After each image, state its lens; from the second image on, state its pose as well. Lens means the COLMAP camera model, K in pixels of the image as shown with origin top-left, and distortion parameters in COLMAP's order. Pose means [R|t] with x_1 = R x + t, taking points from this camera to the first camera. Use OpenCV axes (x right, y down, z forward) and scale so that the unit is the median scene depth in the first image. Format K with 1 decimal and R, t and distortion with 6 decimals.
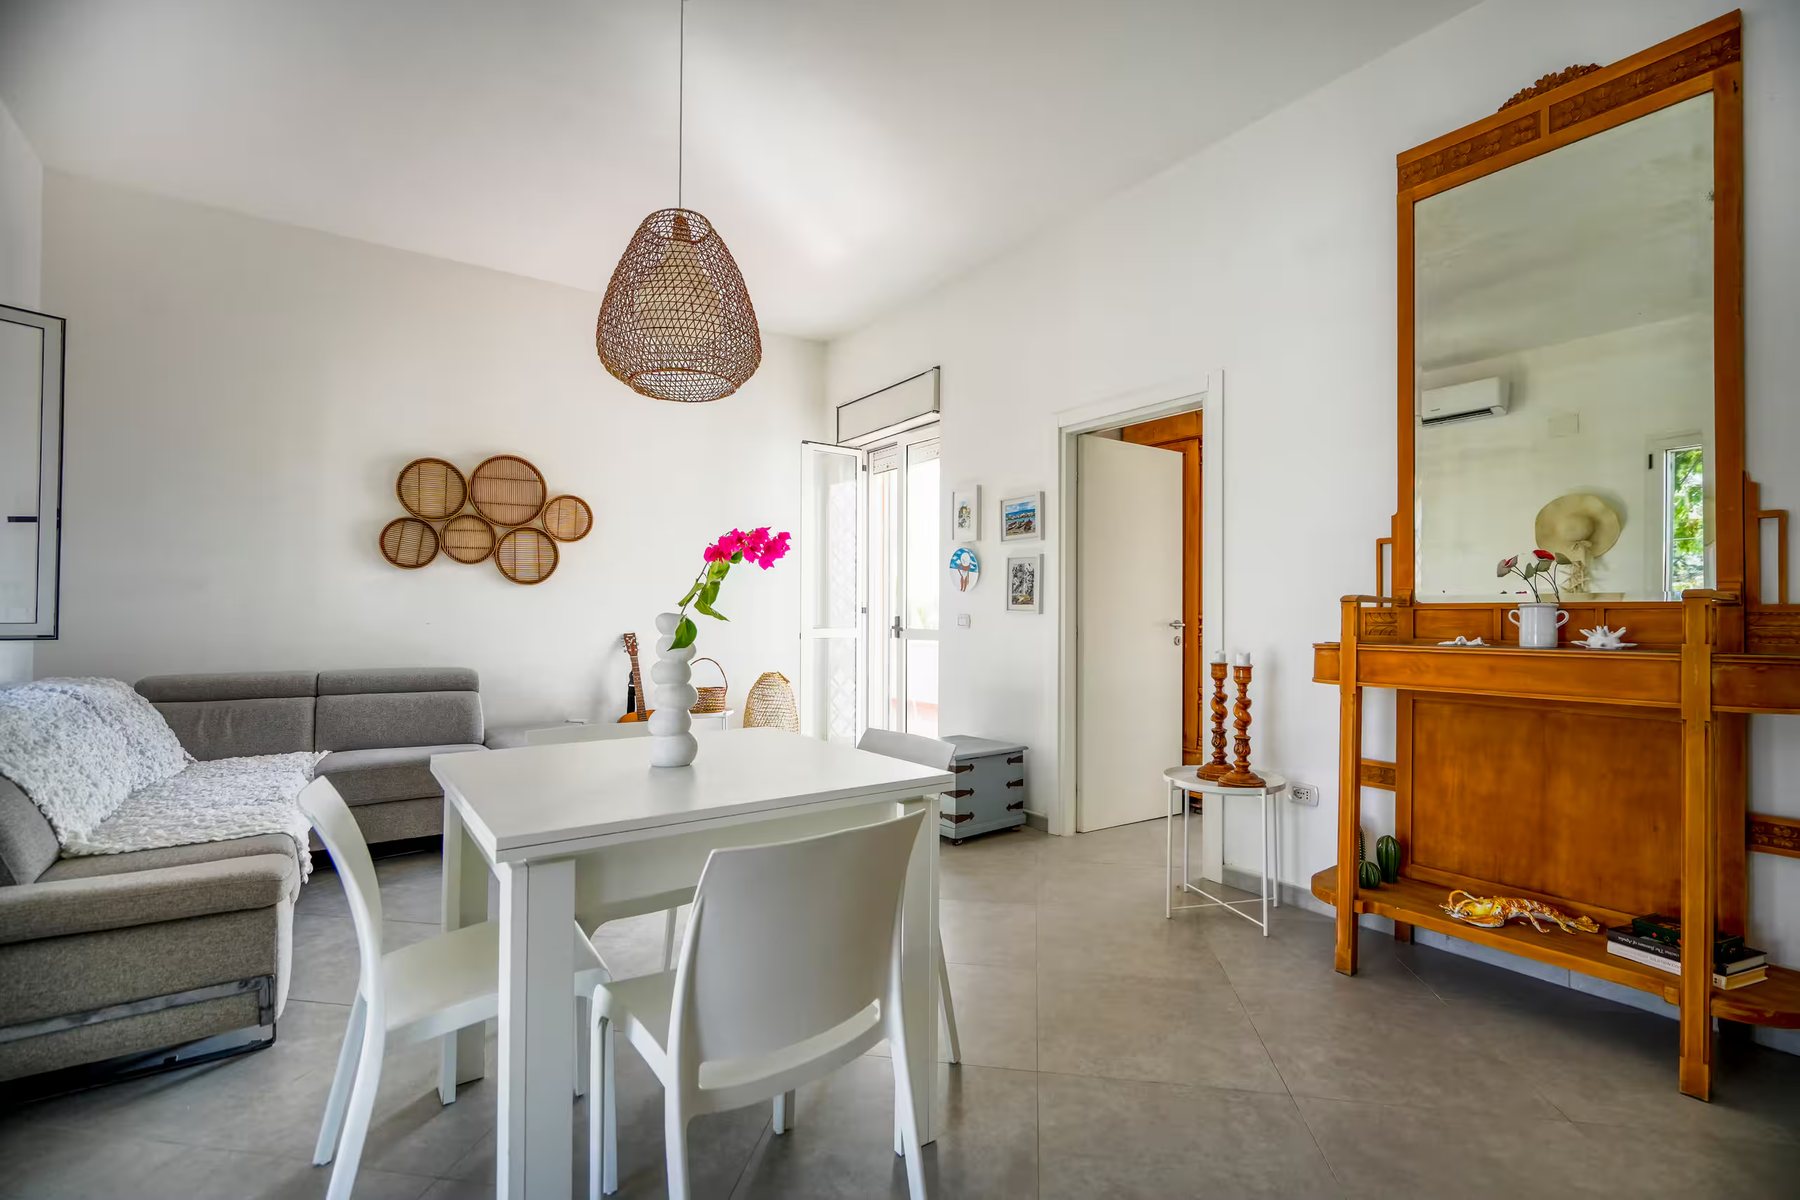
lens RADIAL K [[812.2, 0, 913.2], [0, 812.2, 602.8], [0, 0, 1]] dist [-0.005625, -0.000478]
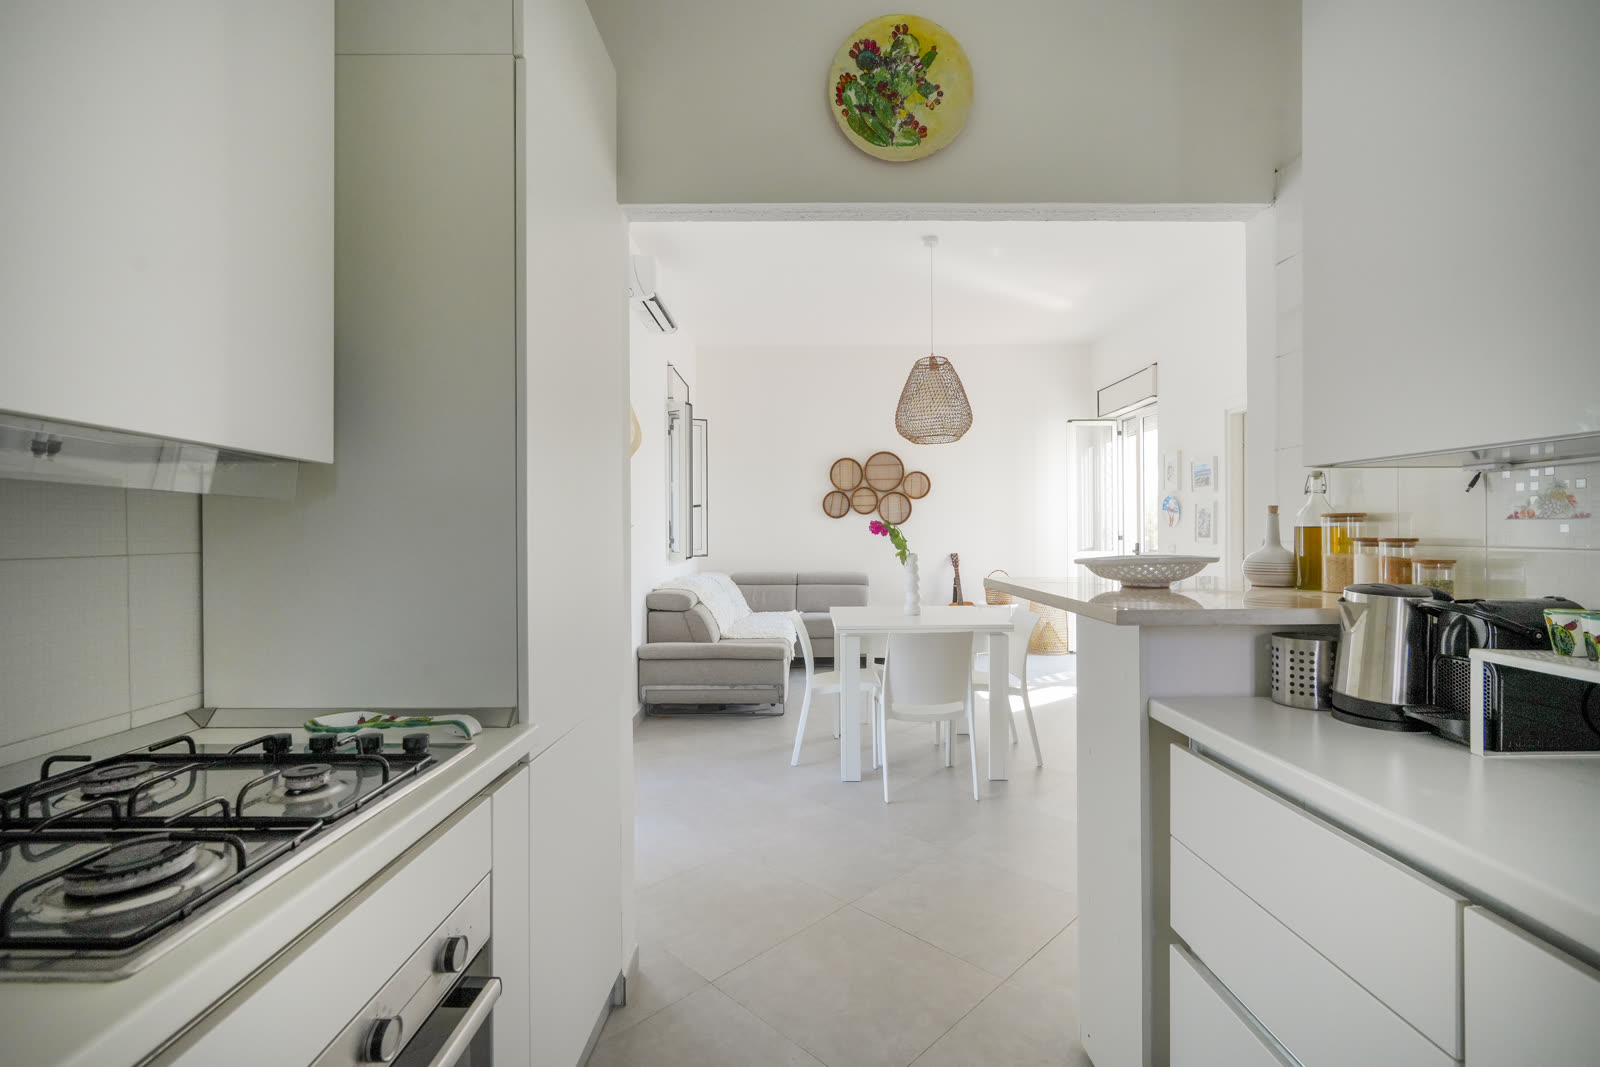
lens RADIAL K [[721.9, 0, 800.2], [0, 721.9, 531.4], [0, 0, 1]] dist [-0.005625, -0.000478]
pose [[0.804444, -0.007365, -0.593983, 0.286816], [0.019125, 0.999726, 0.013505, -0.035475], [0.593721, -0.022224, 0.804364, -0.371175]]
